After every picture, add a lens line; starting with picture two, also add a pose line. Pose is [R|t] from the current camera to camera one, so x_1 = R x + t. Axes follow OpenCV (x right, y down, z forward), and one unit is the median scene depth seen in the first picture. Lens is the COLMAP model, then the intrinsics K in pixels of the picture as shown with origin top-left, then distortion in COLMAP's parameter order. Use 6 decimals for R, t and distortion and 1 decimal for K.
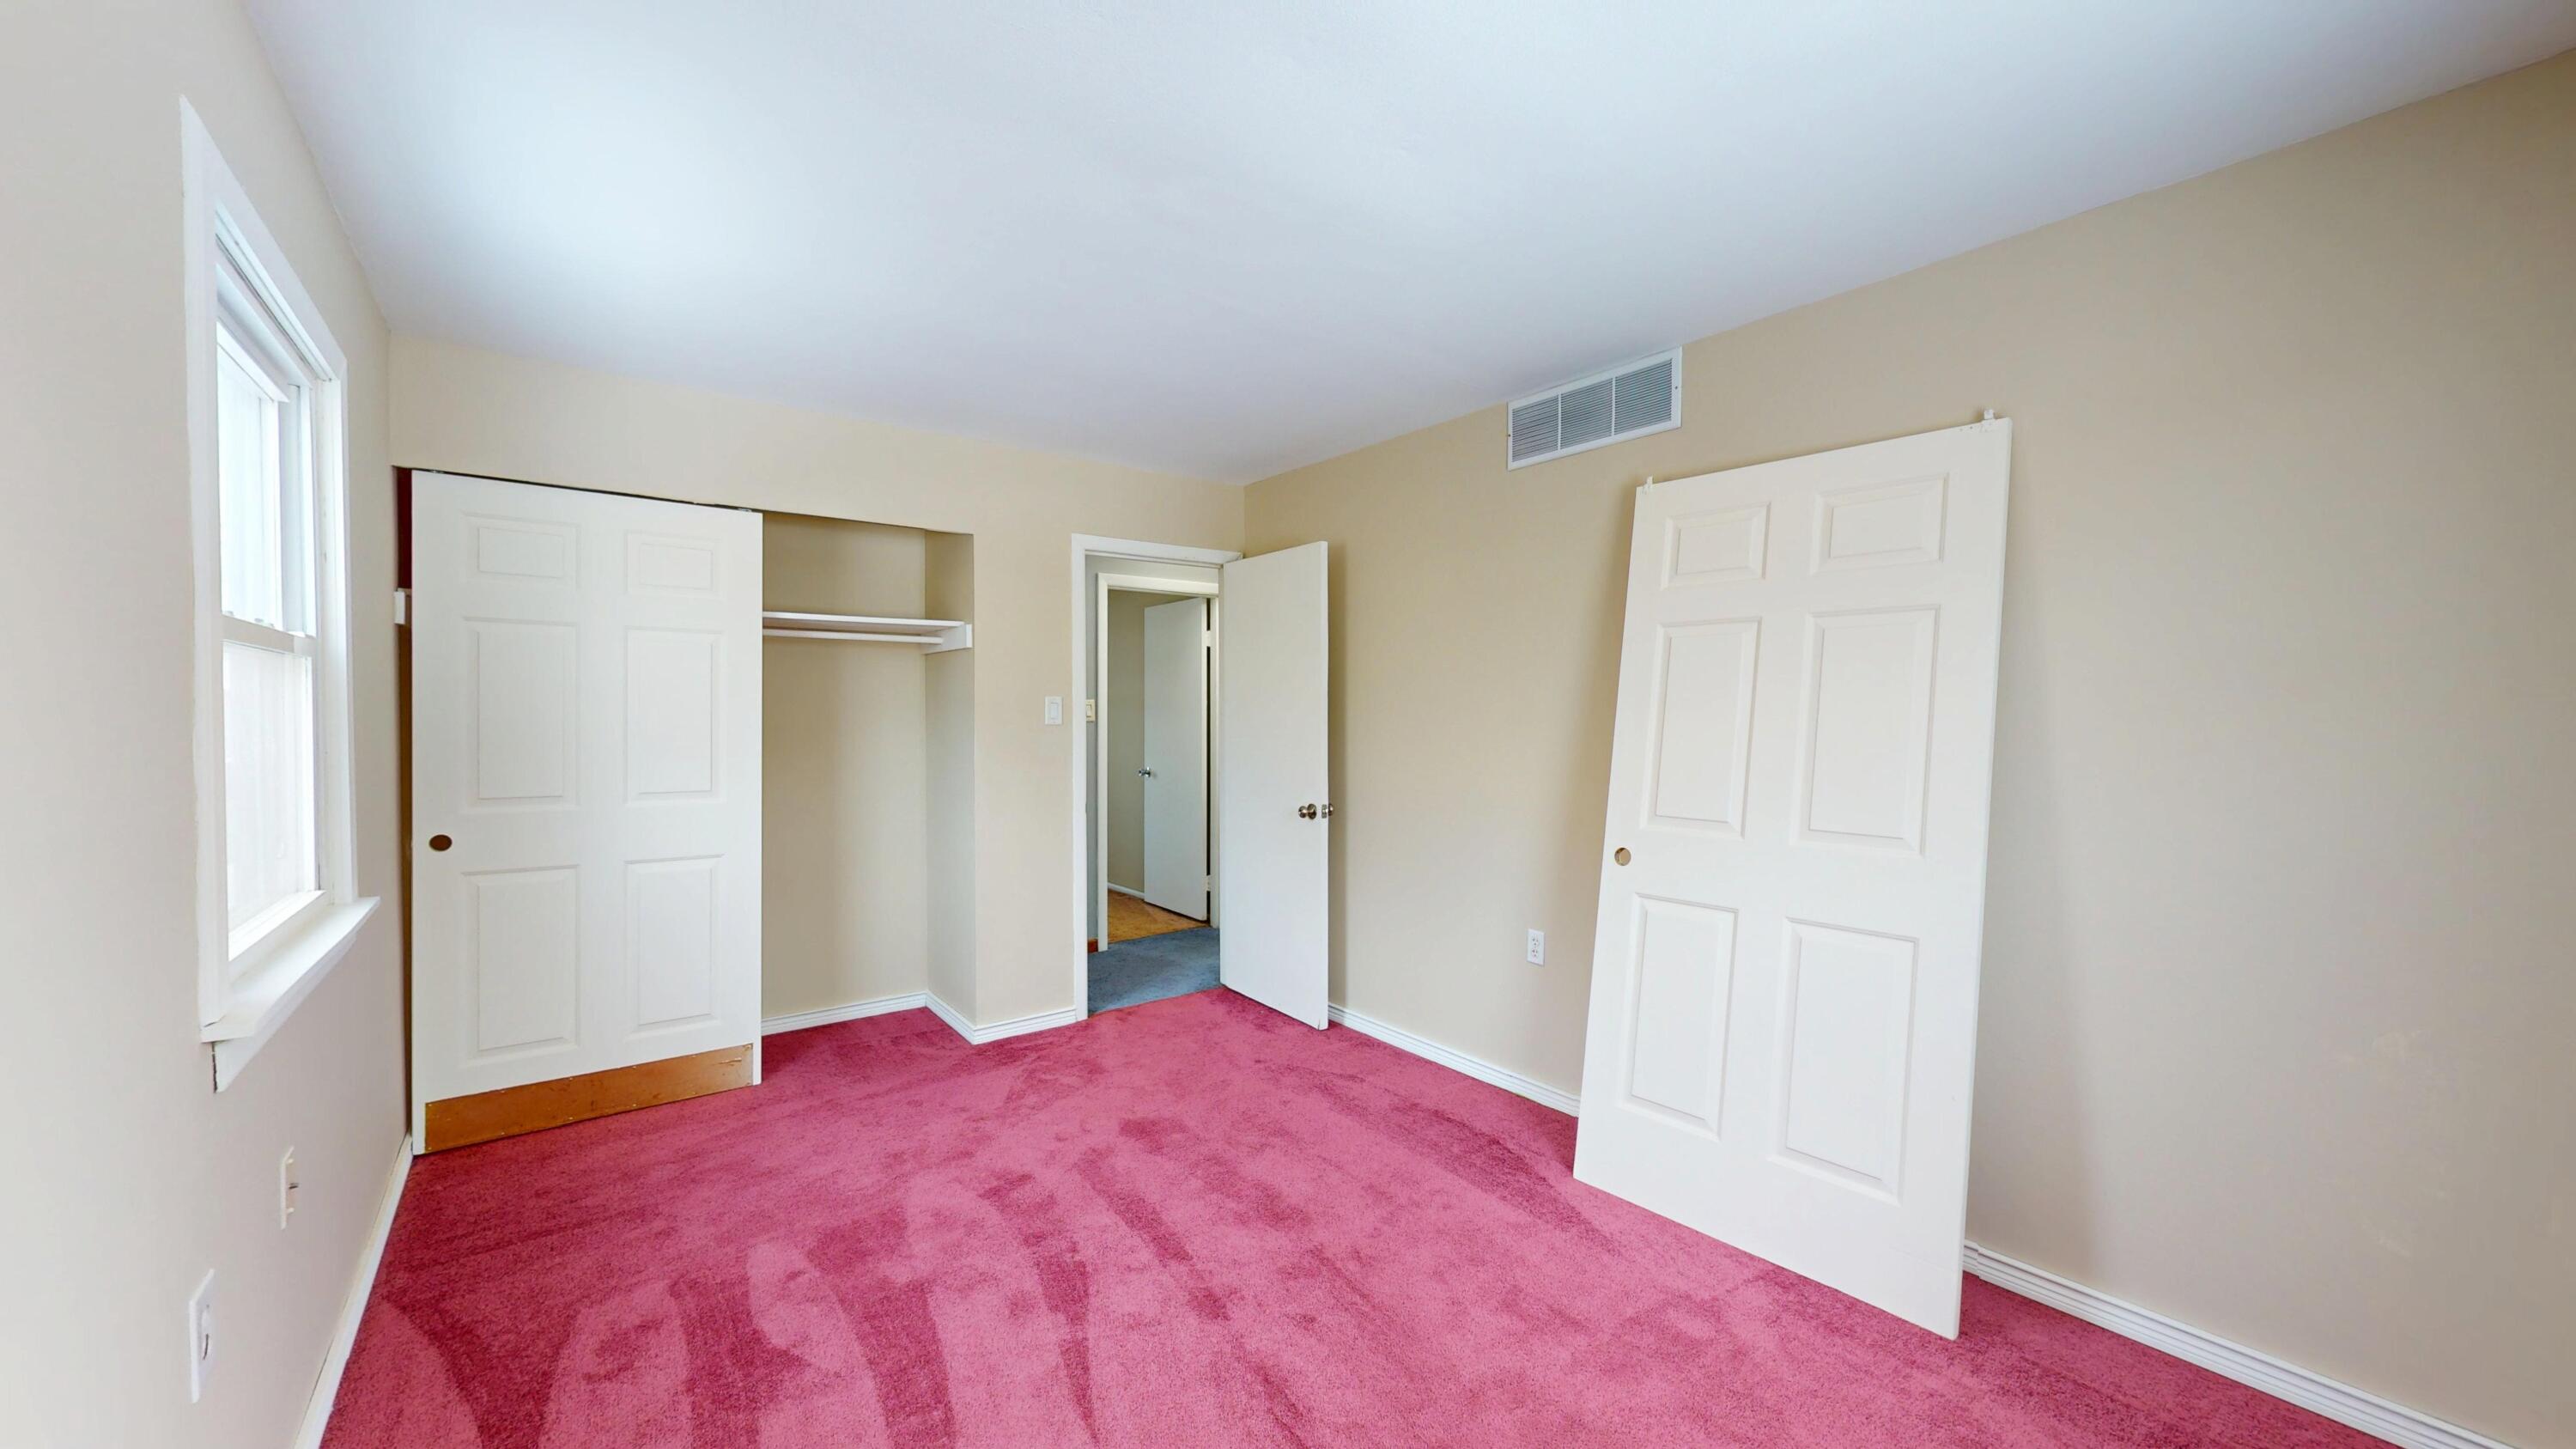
lens RADIAL K [[948.6, 0, 1288.5], [0, 948.6, 728.3], [0, 0, 1]] dist [0.001440, -0.000172]
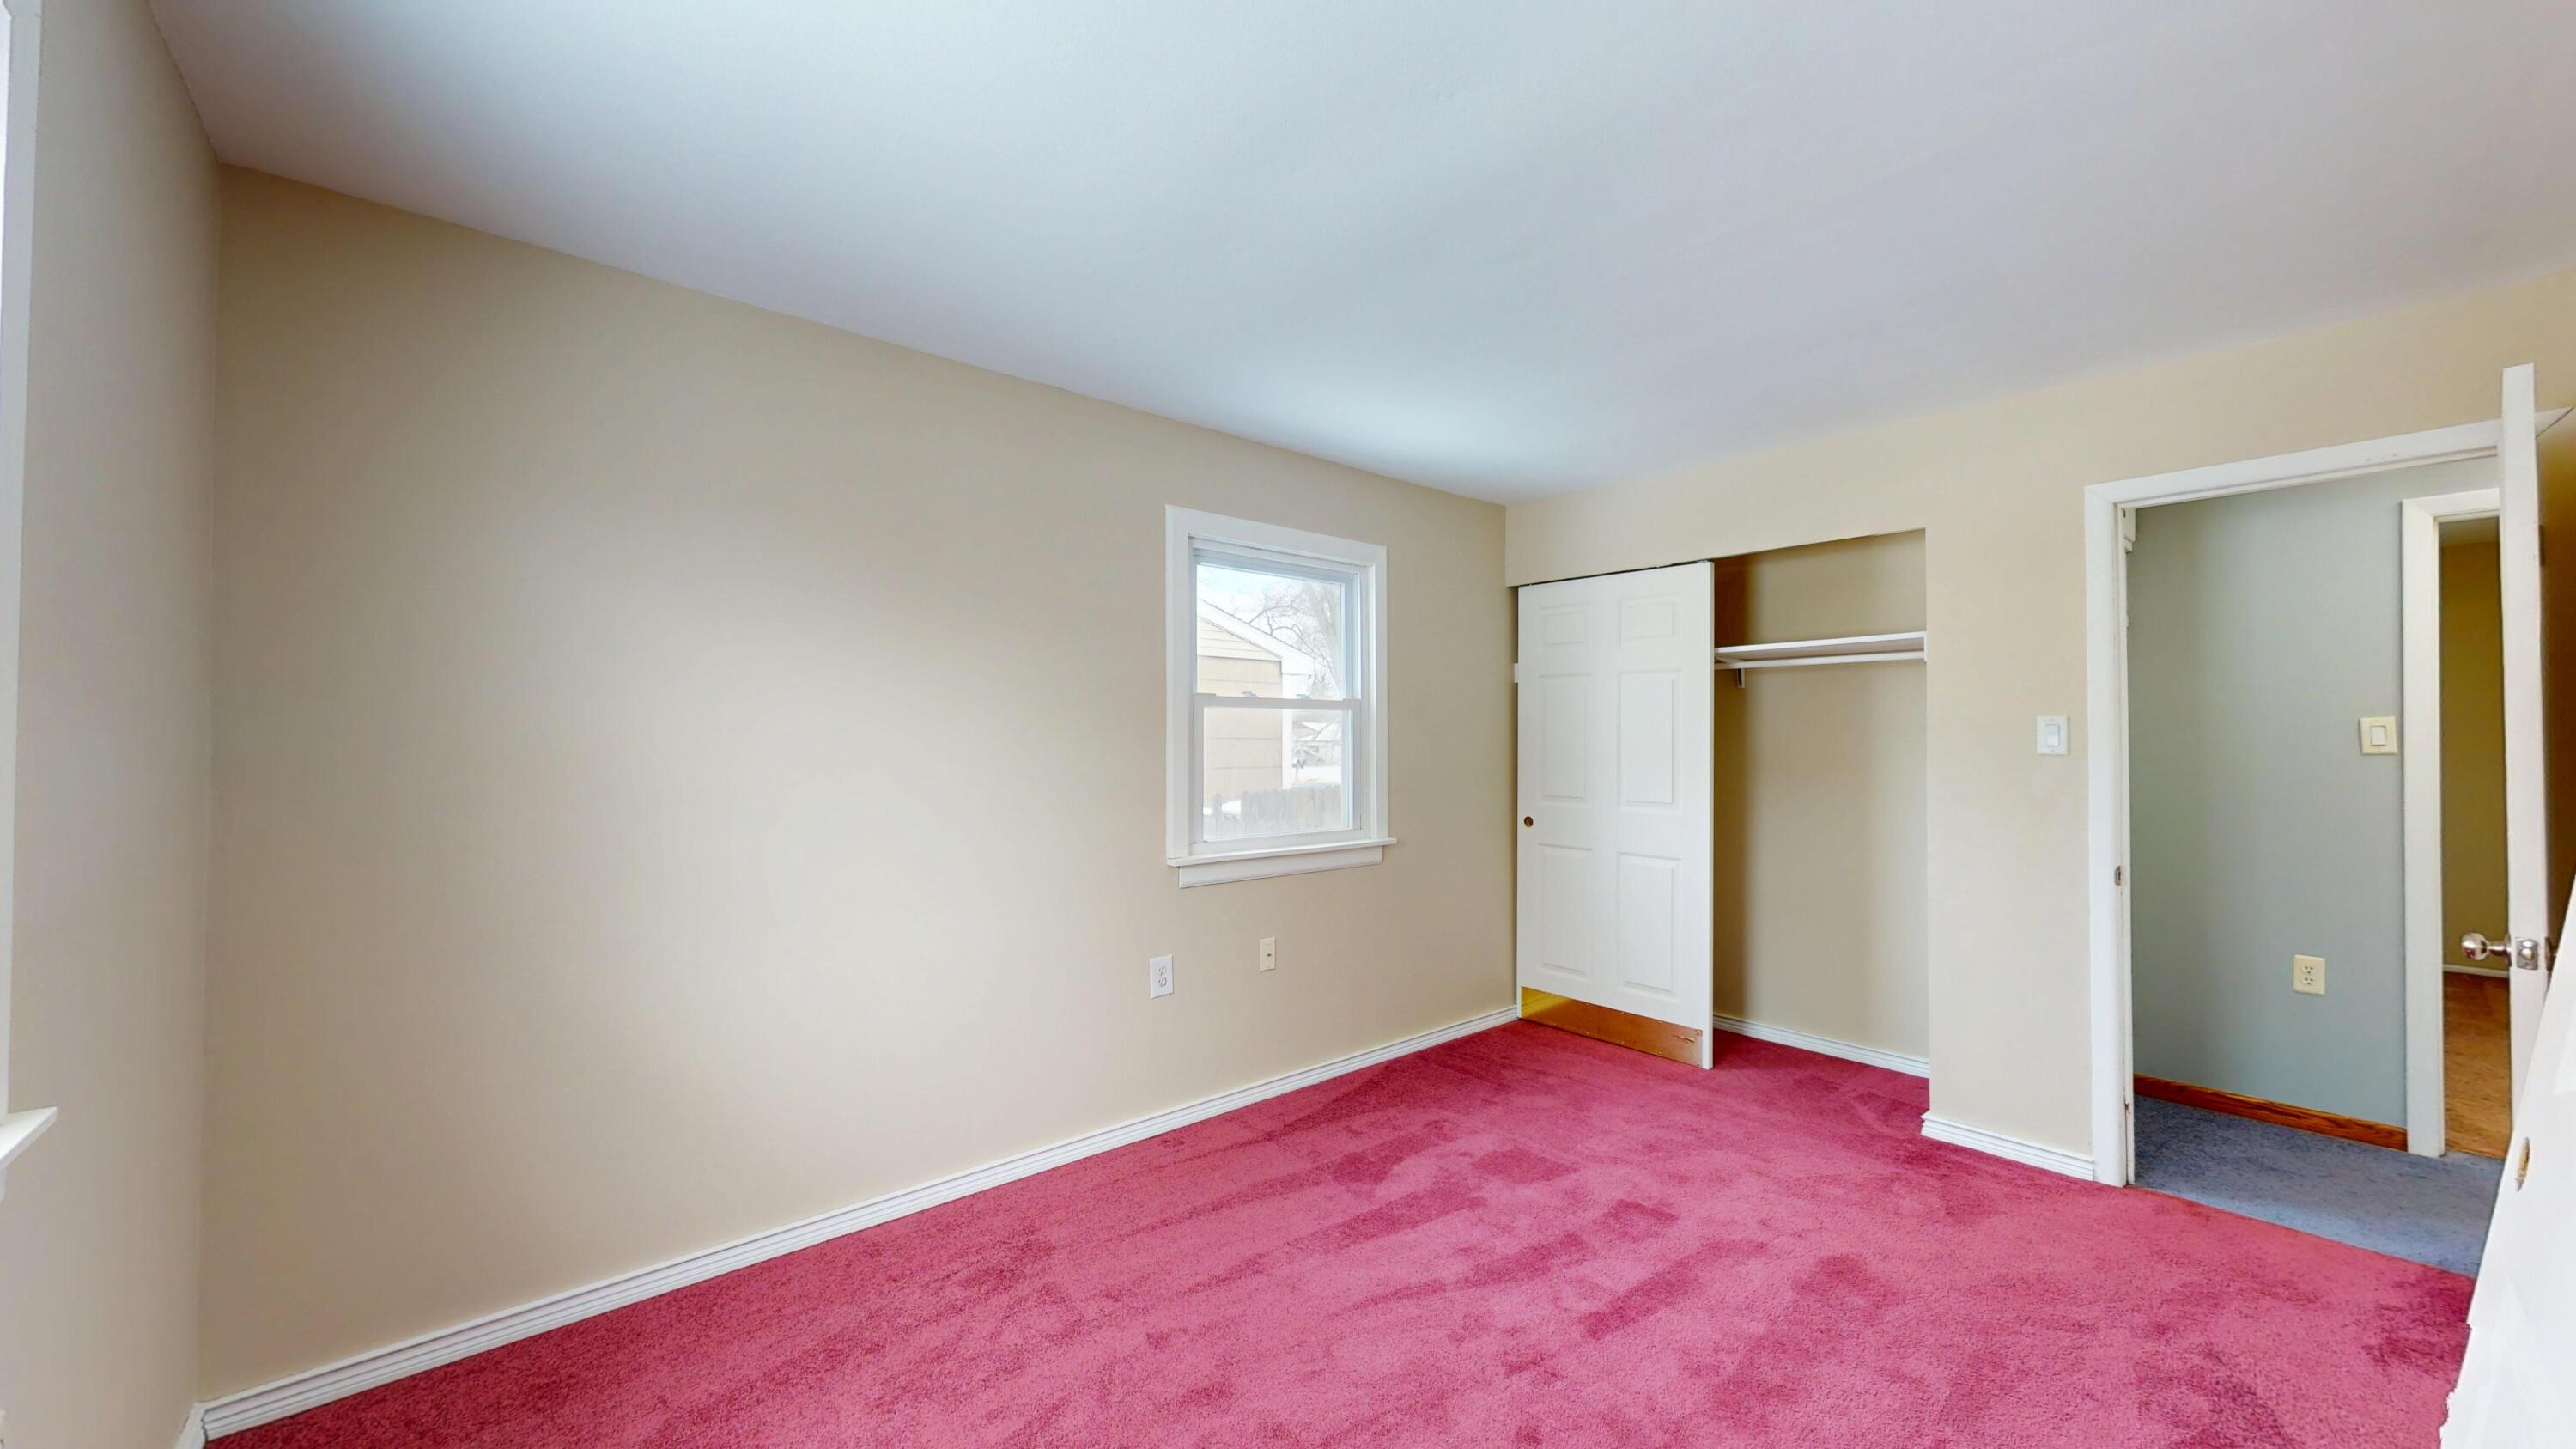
lens RADIAL K [[948.6, 0, 1285.8], [0, 948.6, 729.2], [0, 0, 1]] dist [0.001440, -0.000172]
pose [[0.048653, -0.009280, -0.998773, 0.584345], [-0.017373, 0.999798, -0.010136, -0.007723], [0.998665, 0.017845, 0.048482, 0.475301]]
